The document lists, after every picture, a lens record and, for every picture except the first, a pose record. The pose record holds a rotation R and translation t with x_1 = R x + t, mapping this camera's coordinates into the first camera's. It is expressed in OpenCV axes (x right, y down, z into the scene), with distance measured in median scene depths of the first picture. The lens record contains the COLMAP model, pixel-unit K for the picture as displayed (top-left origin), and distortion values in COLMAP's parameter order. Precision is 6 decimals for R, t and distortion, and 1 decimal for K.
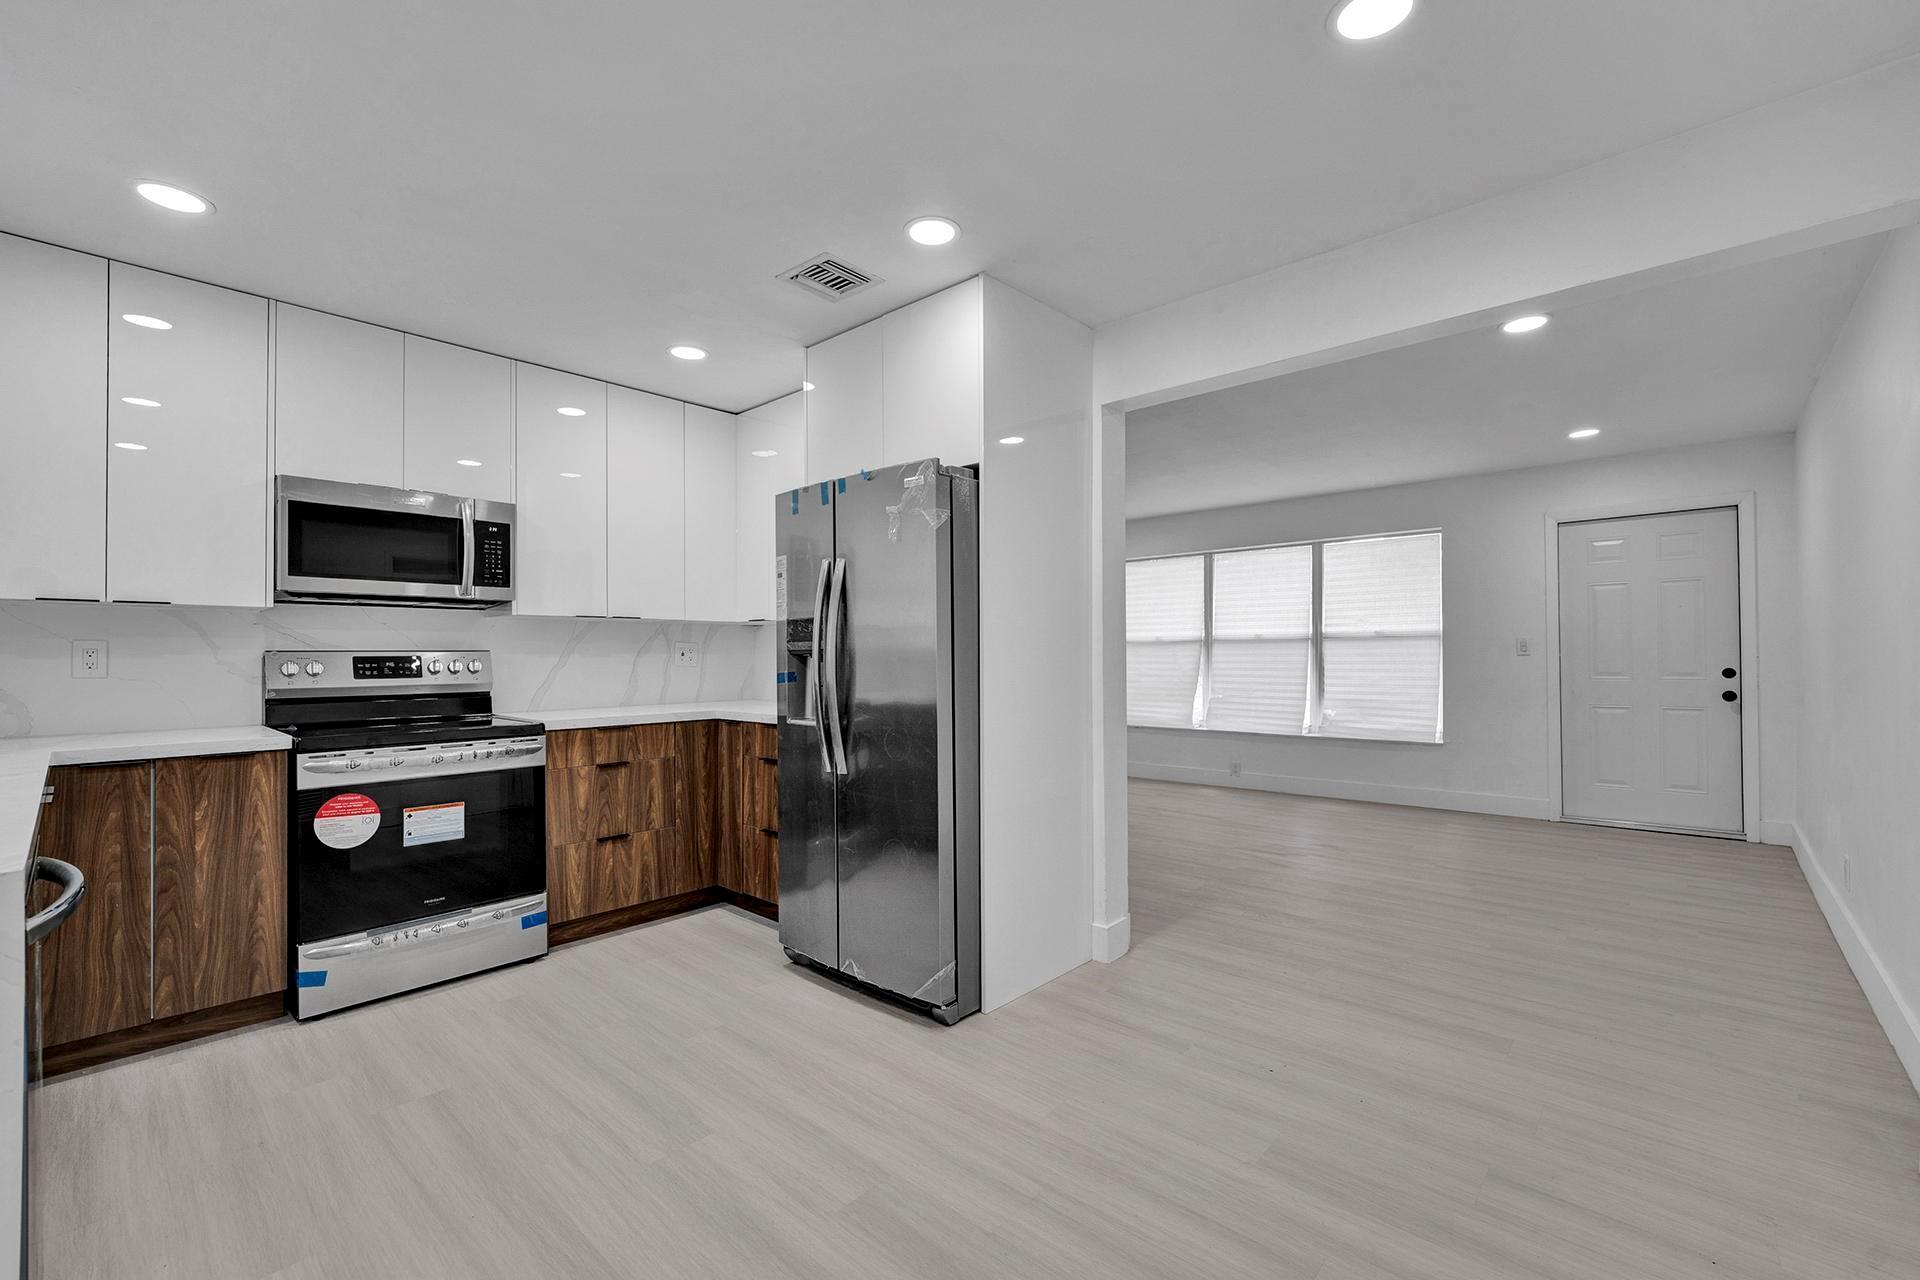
lens RADIAL K [[814.2, 0, 961.0], [0, 814.2, 650.3], [0, 0, 1]] dist [-0.020125, 0.006115]
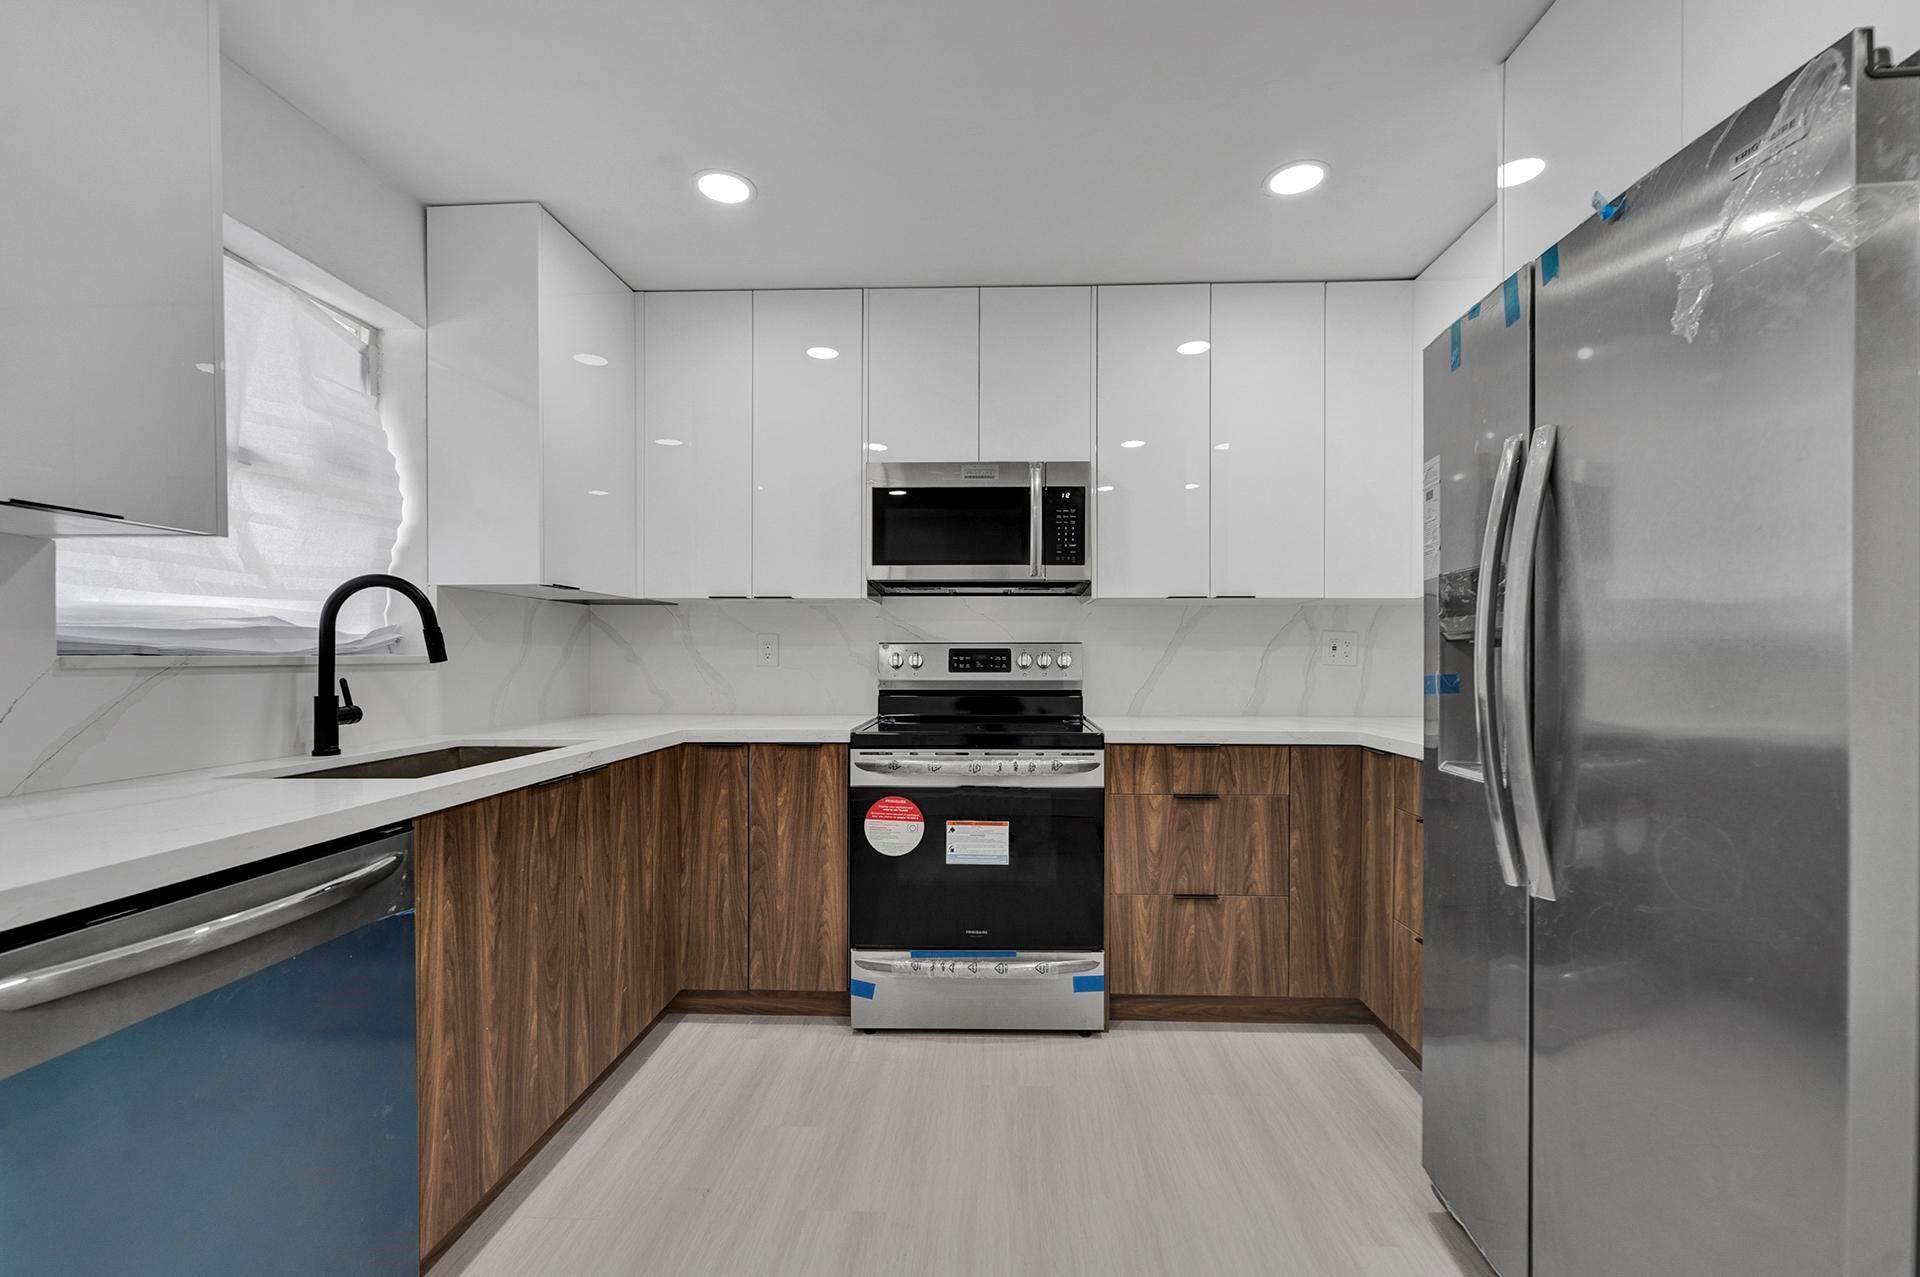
lens RADIAL K [[805.4, 0, 968.3], [0, 805.4, 662.5], [0, 0, 1]] dist [0.005478, -0.000031]
pose [[0.639538, 0.010190, -0.768692, -0.004166], [-0.000346, 0.999916, 0.012967, 0.010983], [0.768760, -0.008027, 0.639487, 0.383177]]
